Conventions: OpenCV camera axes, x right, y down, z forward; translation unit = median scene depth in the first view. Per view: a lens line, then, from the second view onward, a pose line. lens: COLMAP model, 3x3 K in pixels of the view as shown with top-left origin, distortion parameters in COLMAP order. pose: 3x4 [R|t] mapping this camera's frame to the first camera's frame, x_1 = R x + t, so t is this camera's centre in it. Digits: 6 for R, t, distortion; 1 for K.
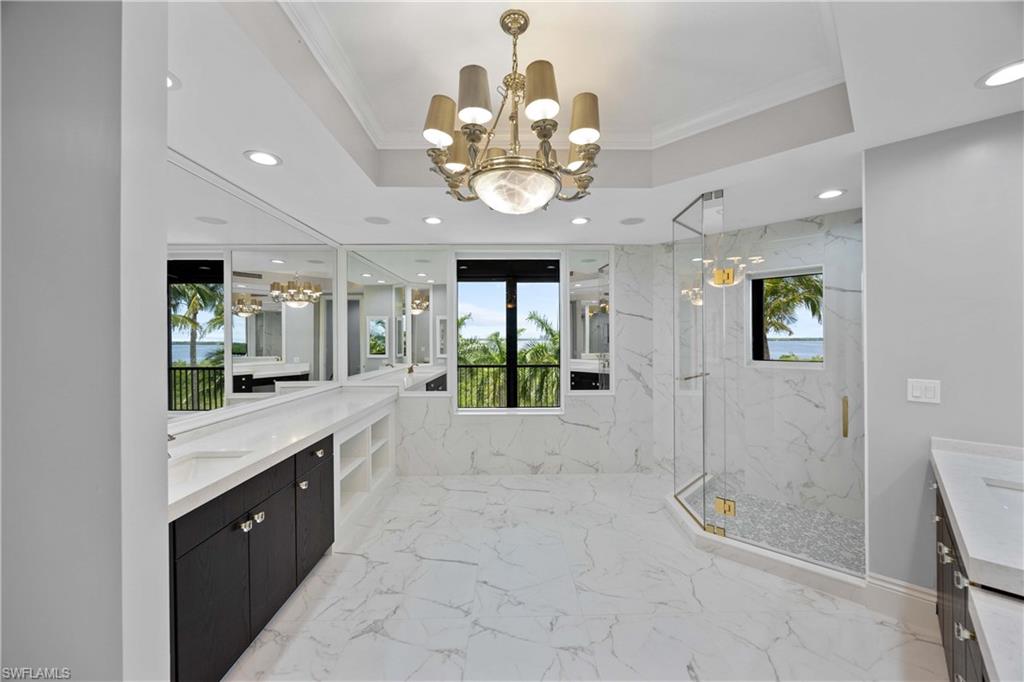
lens RADIAL K [[387.8, 0, 514.1], [0, 387.8, 342.7], [0, 0, 1]] dist [0.001112, 0.000015]
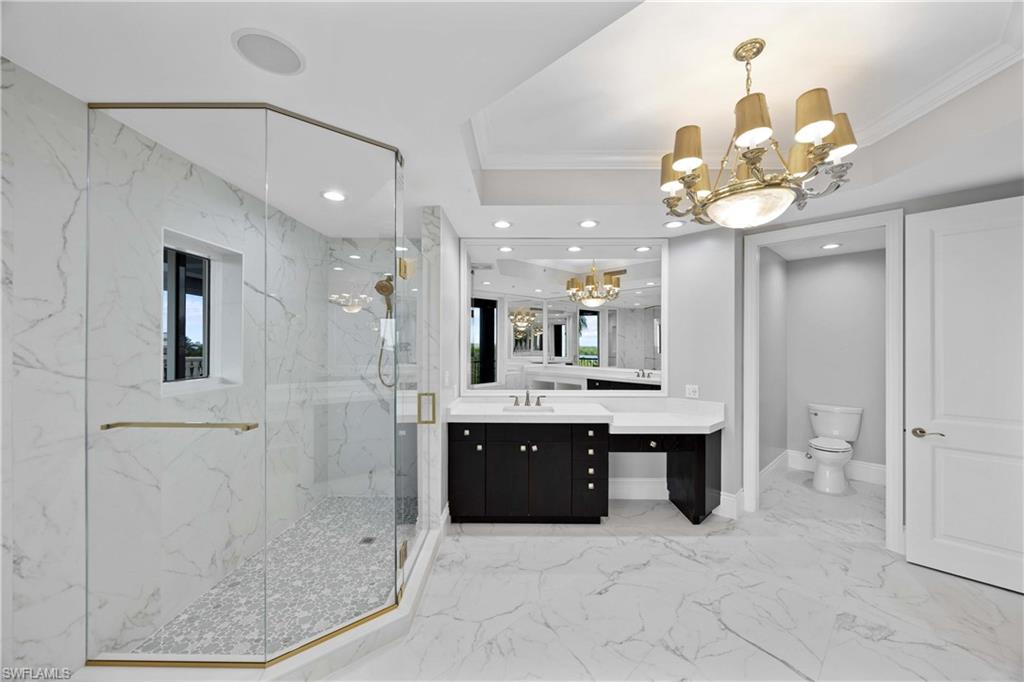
lens RADIAL K [[387.8, 0, 514.1], [0, 387.8, 342.7], [0, 0, 1]] dist [0.001112, 0.000015]
pose [[-0.695123, 0.003199, 0.718884, -0.164590], [0.008886, 0.999952, 0.004143, -0.015512], [-0.718836, 0.009268, -0.695118, 1.157226]]
